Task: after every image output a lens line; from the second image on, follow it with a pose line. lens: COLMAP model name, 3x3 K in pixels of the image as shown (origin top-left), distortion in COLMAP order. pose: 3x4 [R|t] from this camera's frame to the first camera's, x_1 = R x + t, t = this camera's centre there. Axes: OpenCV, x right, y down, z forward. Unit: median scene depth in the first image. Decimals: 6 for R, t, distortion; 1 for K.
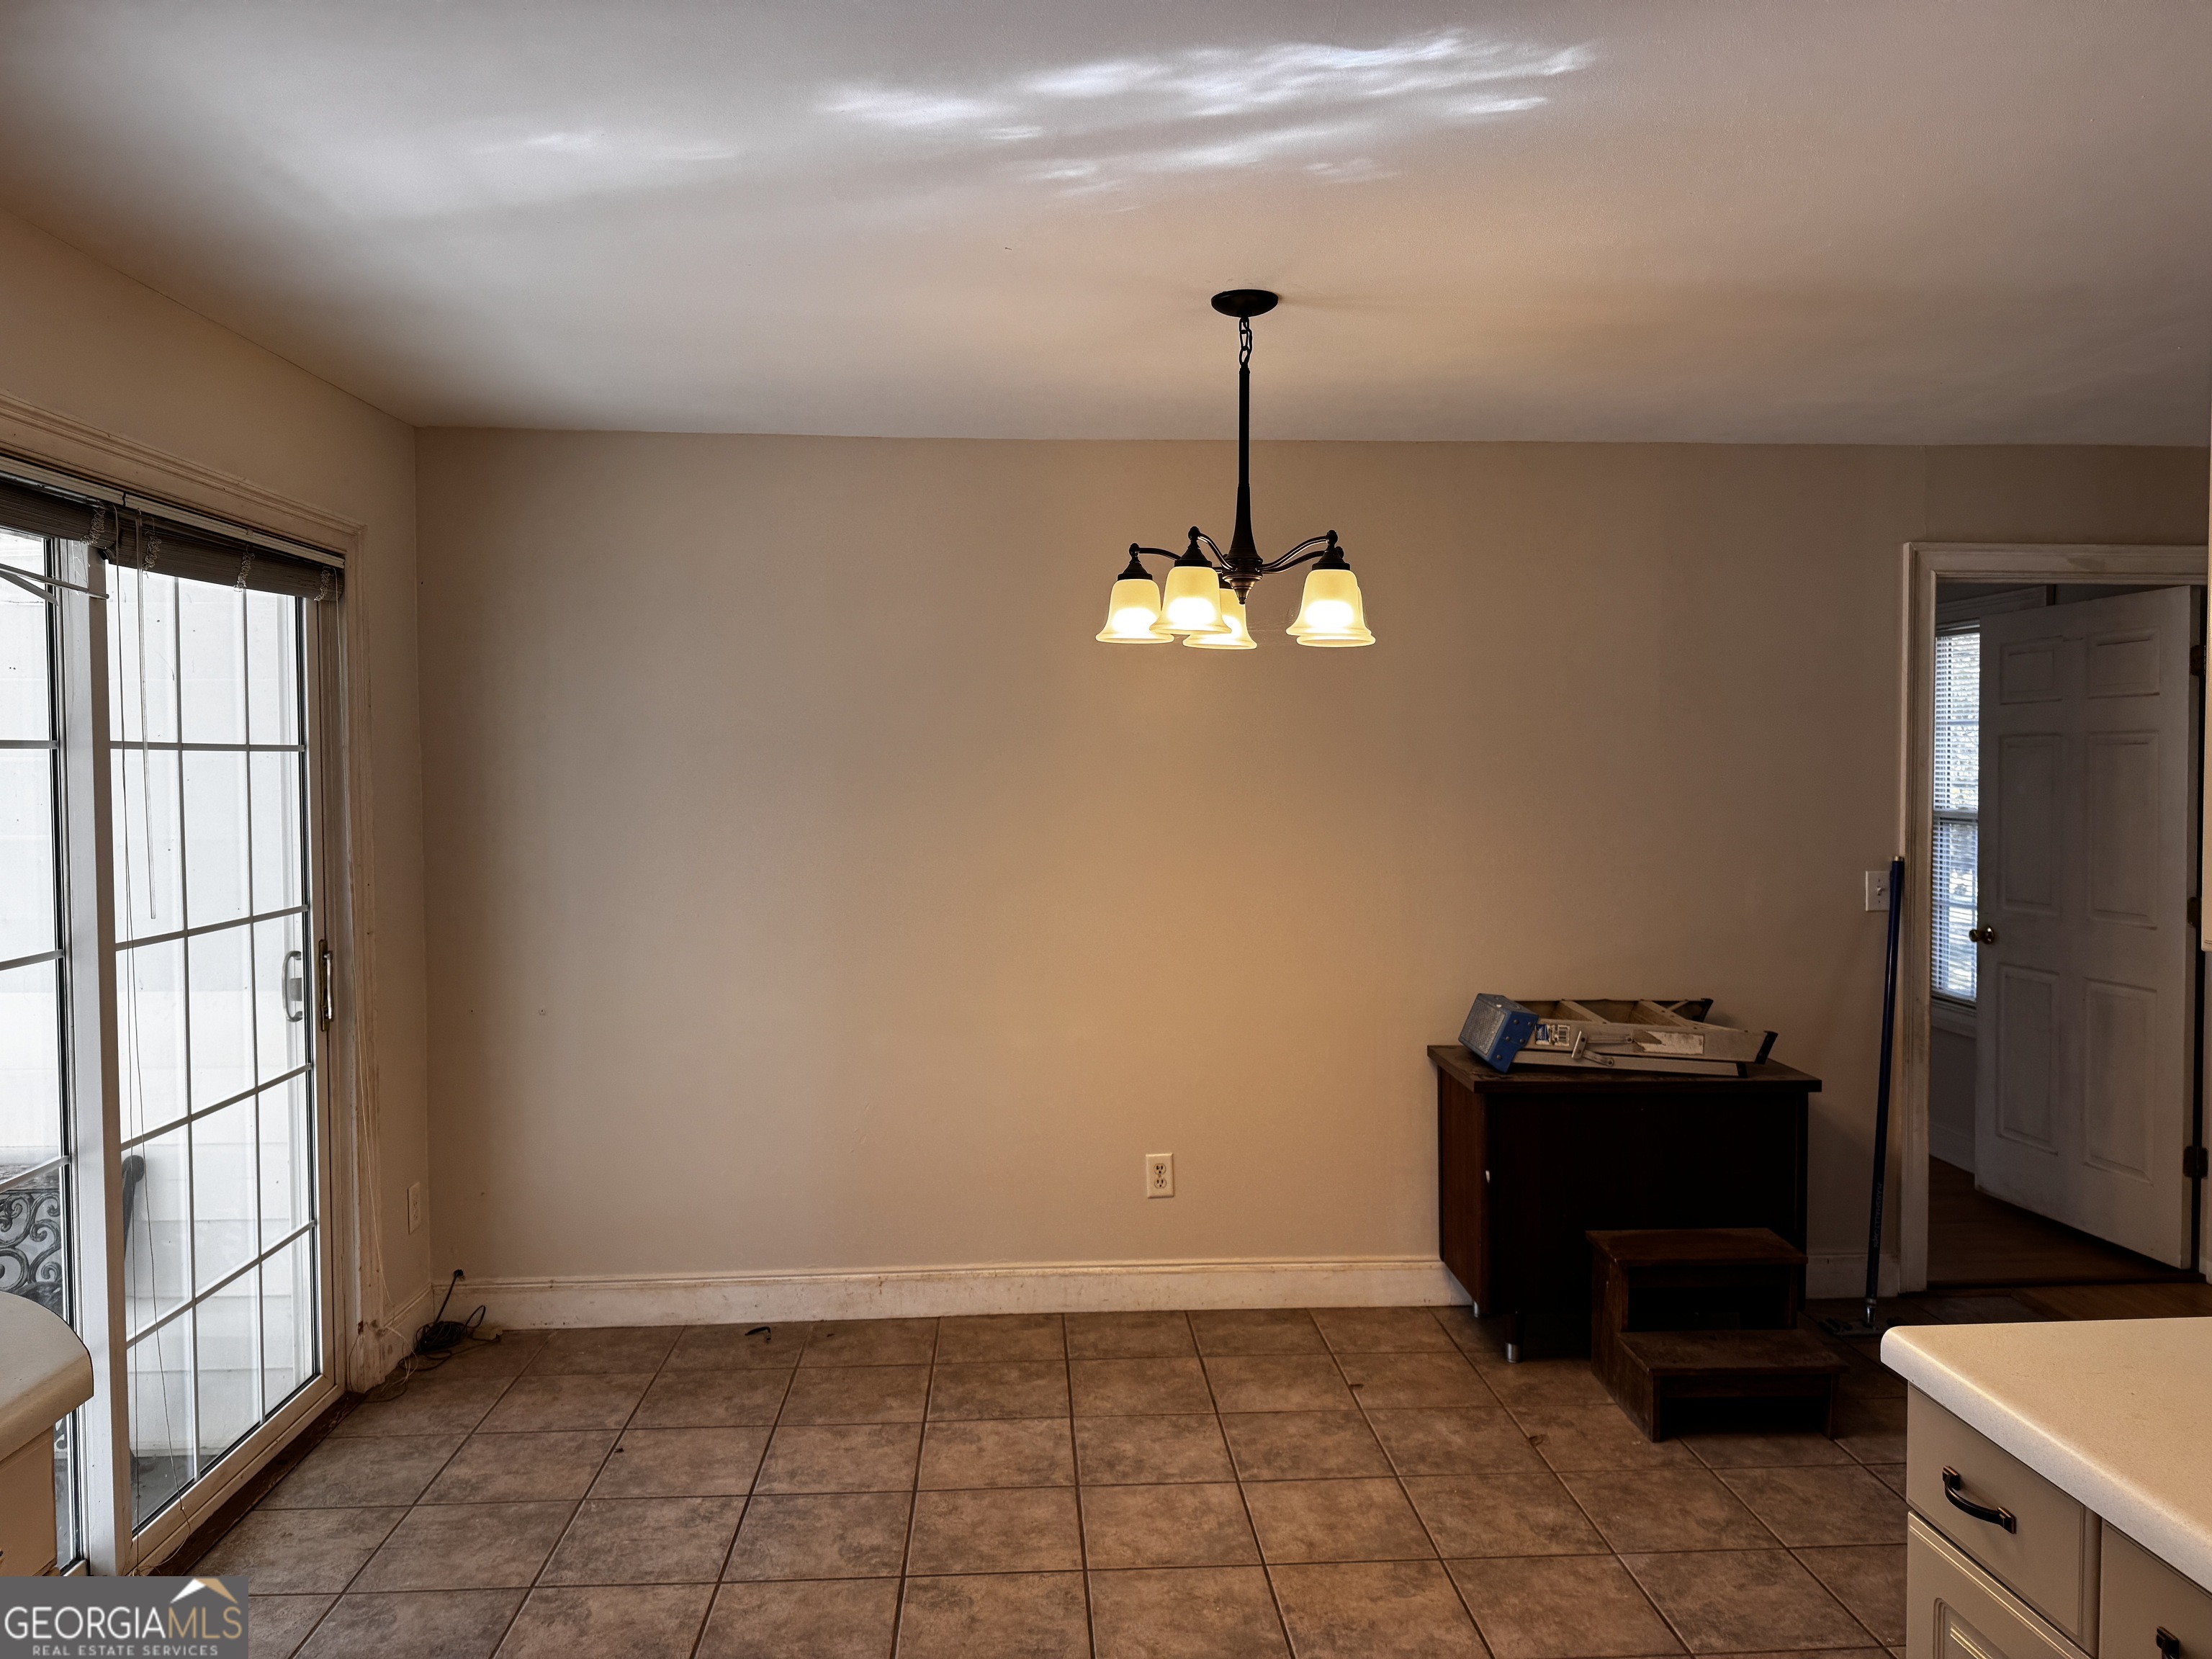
lens RADIAL K [[1558.7, 0, 1109.8], [0, 1558.7, 814.4], [0, 0, 1]] dist [0.088797, -0.095597]
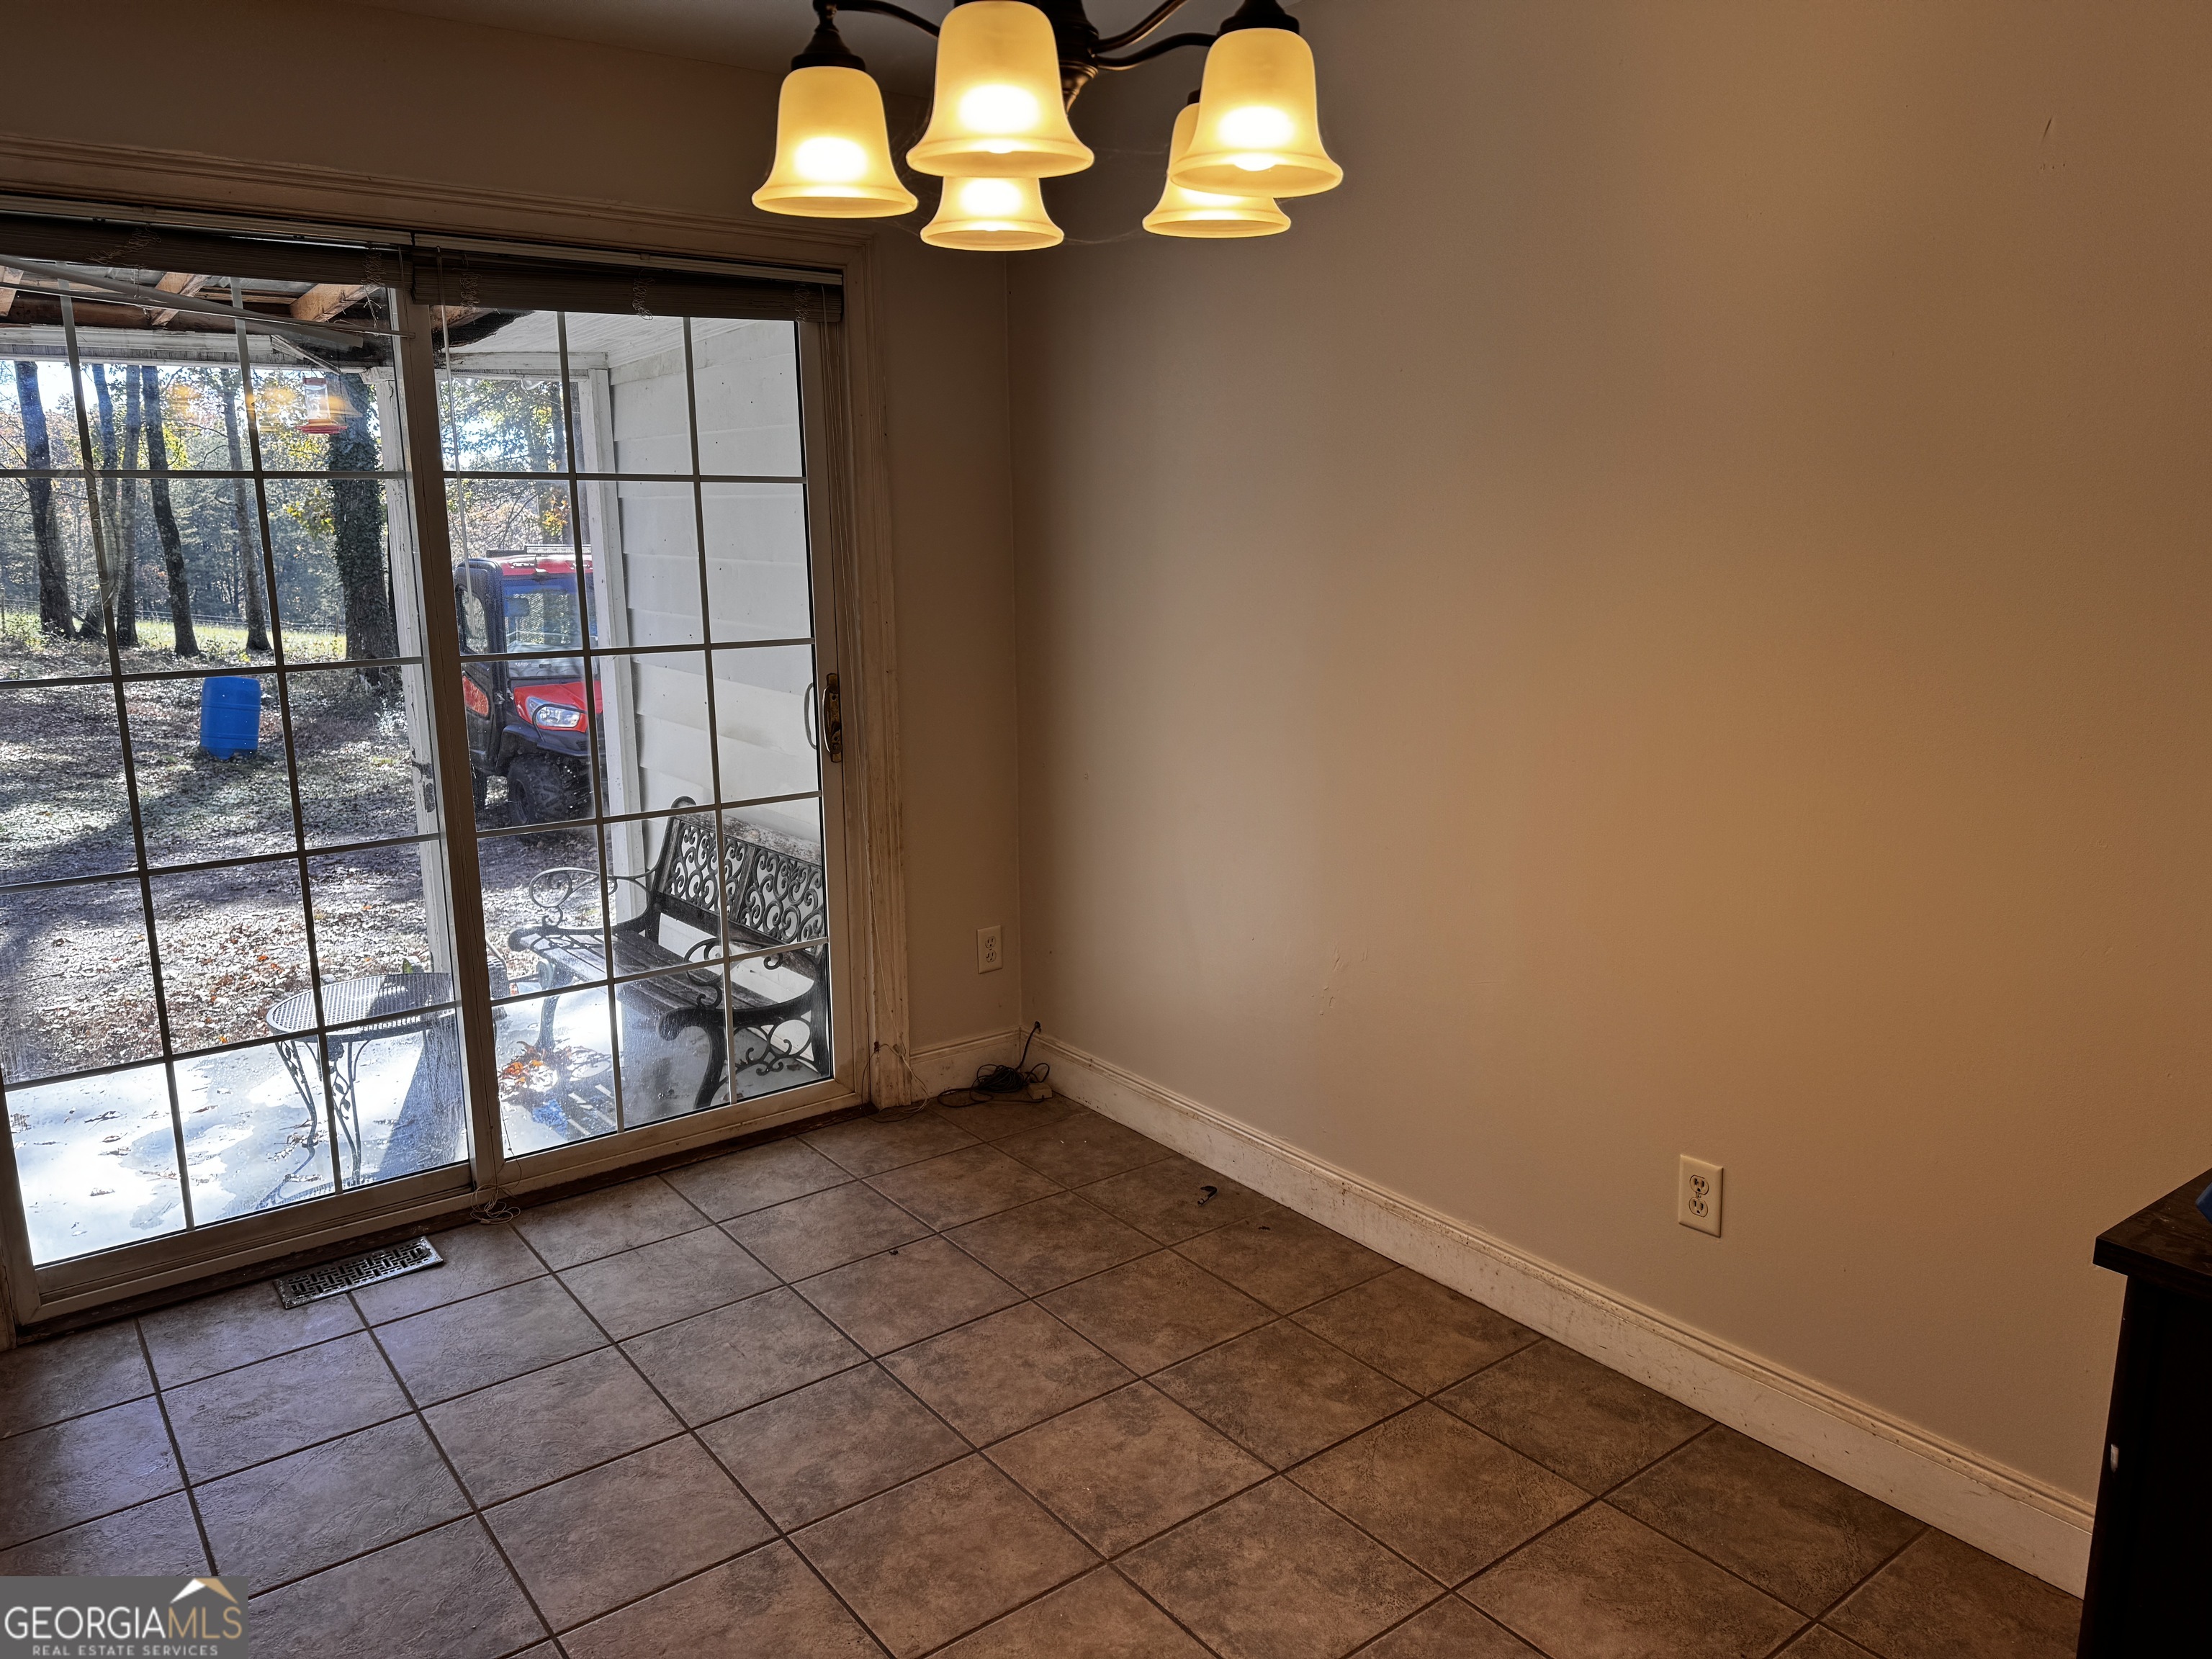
lens RADIAL K [[1558.7, 0, 1100.3], [0, 1558.7, 831.3], [0, 0, 1]] dist [0.088797, -0.095597]
pose [[0.557726, 0.170238, -0.812380, 0.414856], [-0.022599, 0.981493, 0.190161, -0.015455], [0.829717, -0.087698, 0.551252, 0.553878]]
